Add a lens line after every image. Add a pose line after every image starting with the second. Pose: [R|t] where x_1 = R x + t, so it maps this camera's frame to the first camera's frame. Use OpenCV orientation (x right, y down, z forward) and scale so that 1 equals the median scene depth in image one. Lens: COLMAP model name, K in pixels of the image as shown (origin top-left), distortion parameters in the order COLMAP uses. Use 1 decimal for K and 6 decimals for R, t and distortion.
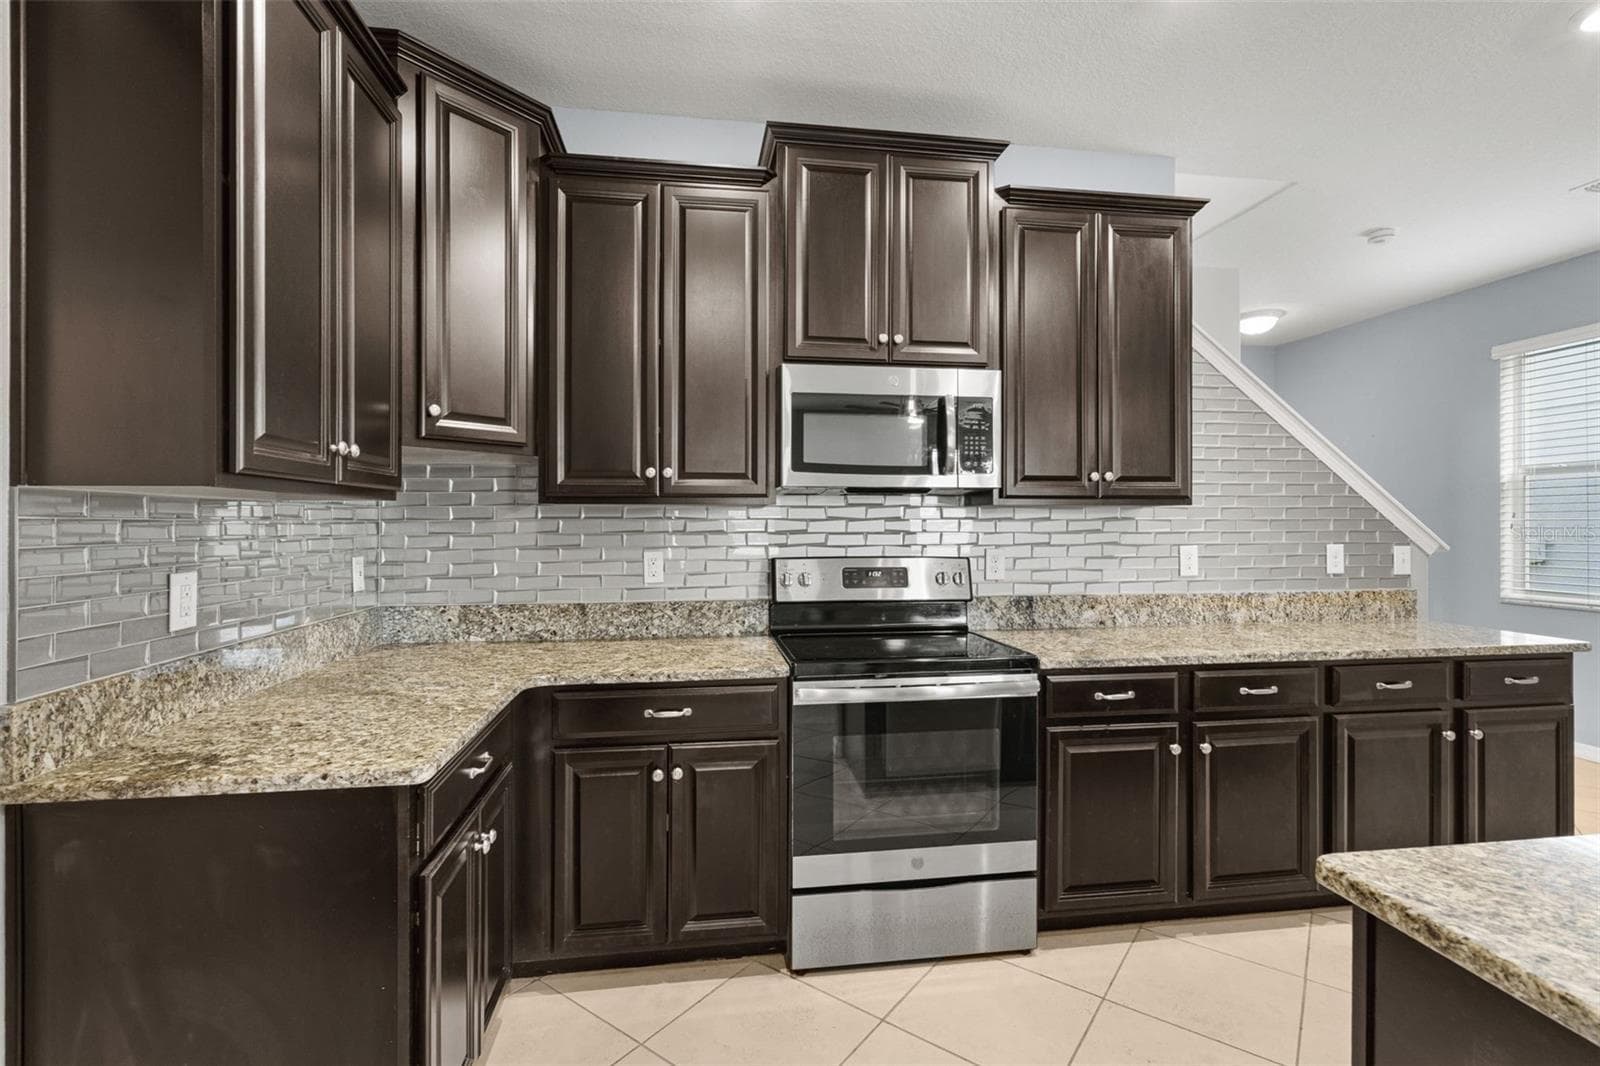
lens RADIAL K [[732.4, 0, 802.4], [0, 732.4, 520.9], [0, 0, 1]] dist [-0.003614, 0.000339]
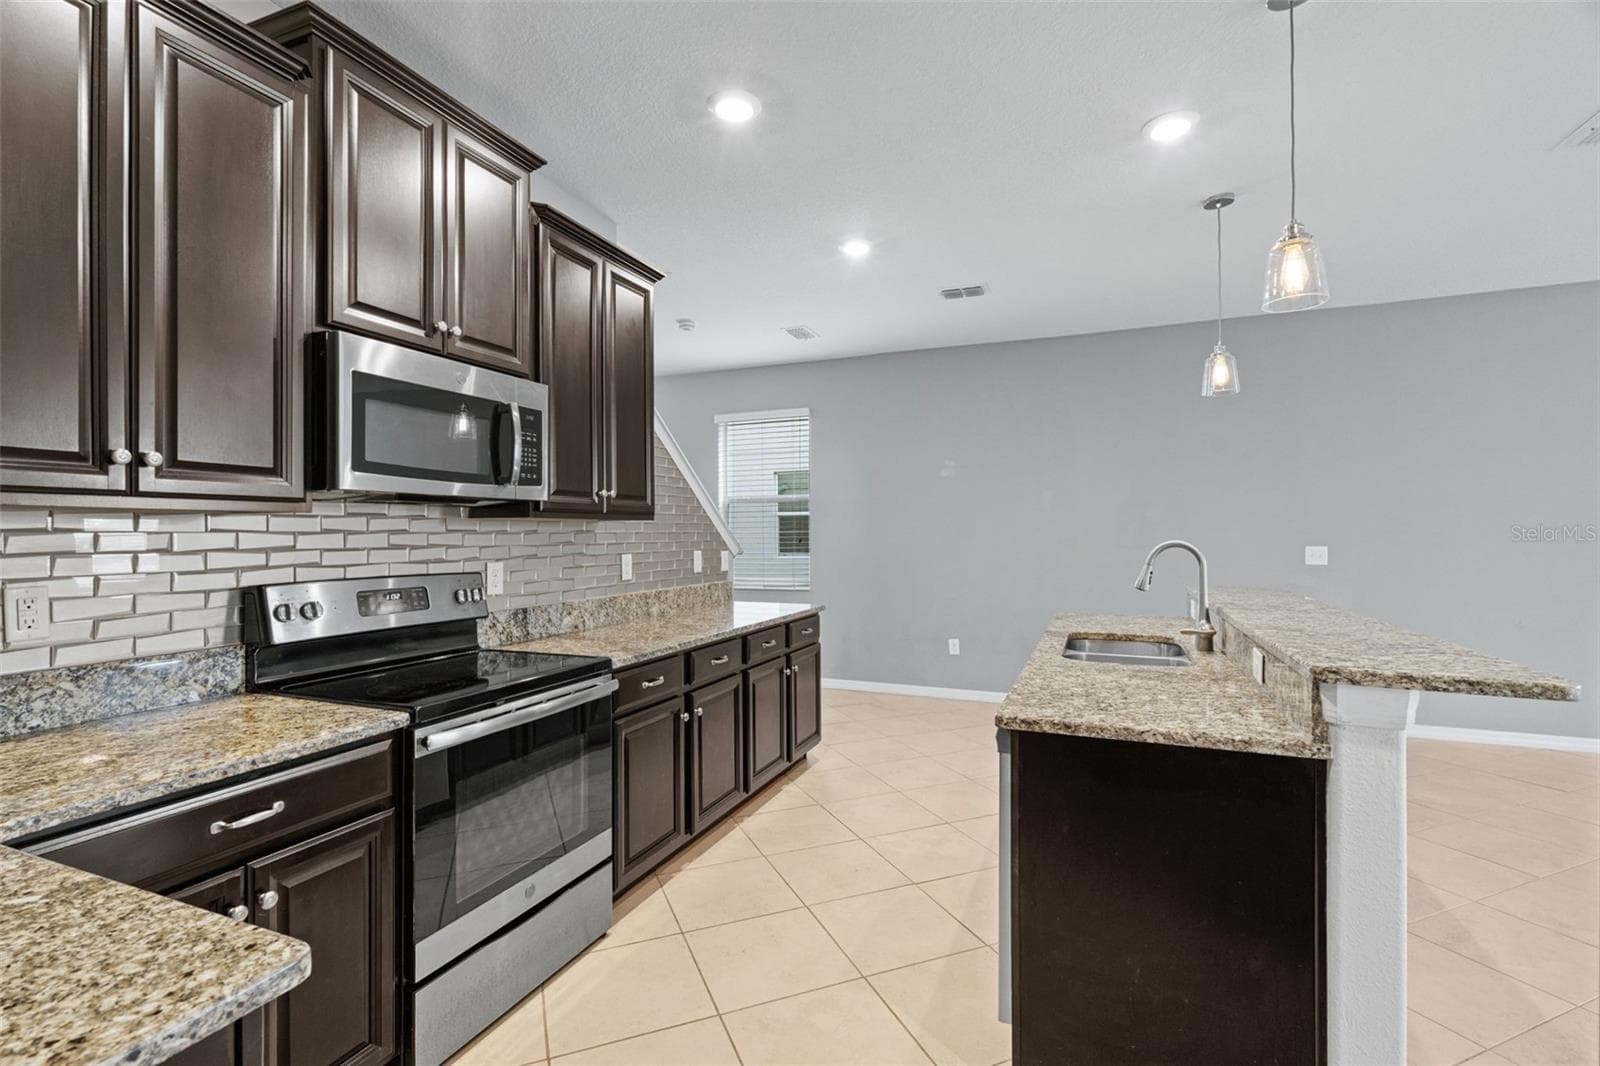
lens RADIAL K [[730.6, 0, 800.0], [0, 730.6, 533.0], [0, 0, 1]] dist [-0.001820, 0.000271]
pose [[0.512086, -0.000544, 0.858934, -0.389608], [0.002933, 0.999995, -0.001115, 0.001242], [-0.858929, 0.003091, 0.512085, 0.168085]]
